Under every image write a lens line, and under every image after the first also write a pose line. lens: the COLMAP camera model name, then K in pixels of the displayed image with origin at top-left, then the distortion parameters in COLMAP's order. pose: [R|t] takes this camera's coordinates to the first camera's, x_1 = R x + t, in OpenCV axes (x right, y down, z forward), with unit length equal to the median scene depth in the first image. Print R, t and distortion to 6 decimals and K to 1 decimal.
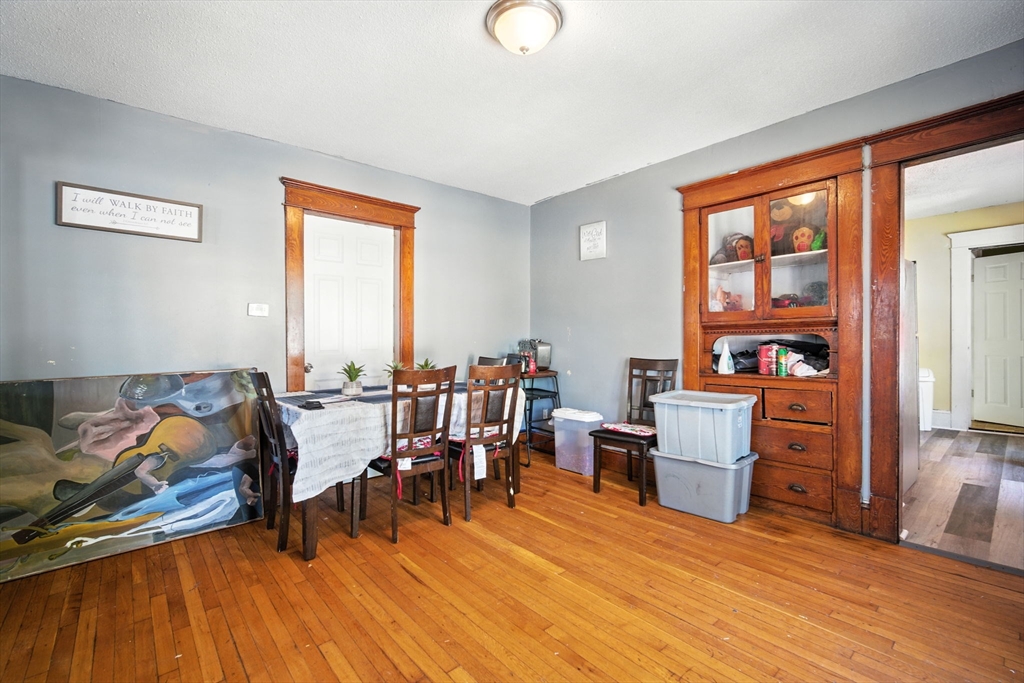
lens RADIAL K [[452.6, 0, 508.5], [0, 452.6, 339.9], [0, 0, 1]] dist [-0.000534, 0.000298]
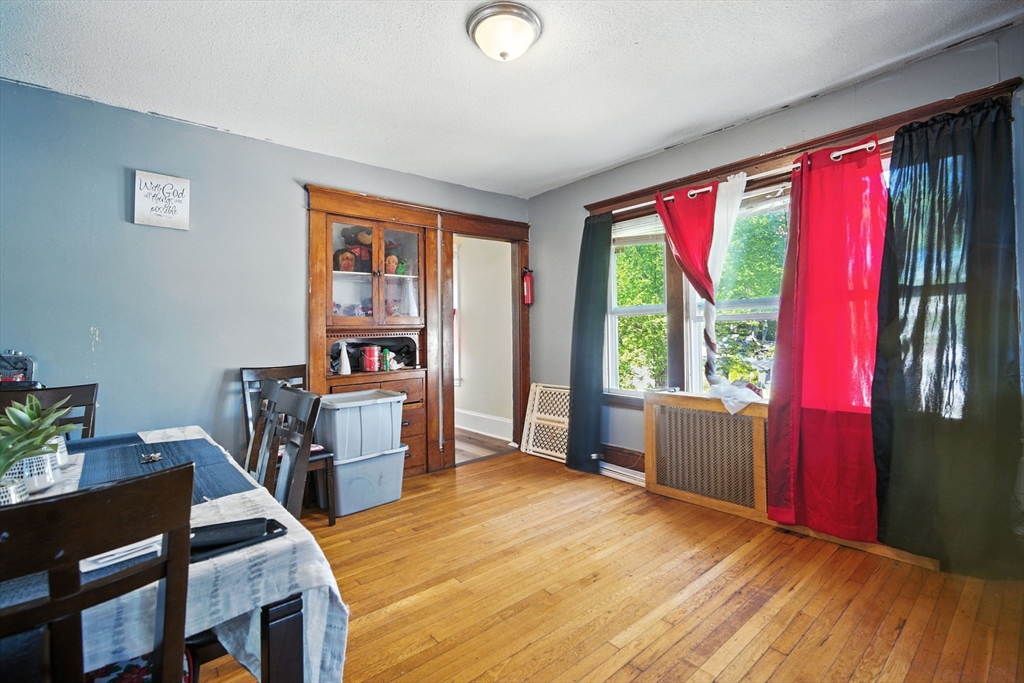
lens RADIAL K [[453.5, 0, 511.0], [0, 453.5, 331.4], [0, 0, 1]] dist [-0.003698, 0.000588]
pose [[0.013312, 0.016307, 0.999778, -0.722882], [0.022789, 0.999602, -0.016607, -0.000601], [-0.999652, 0.023005, 0.012935, 0.723799]]
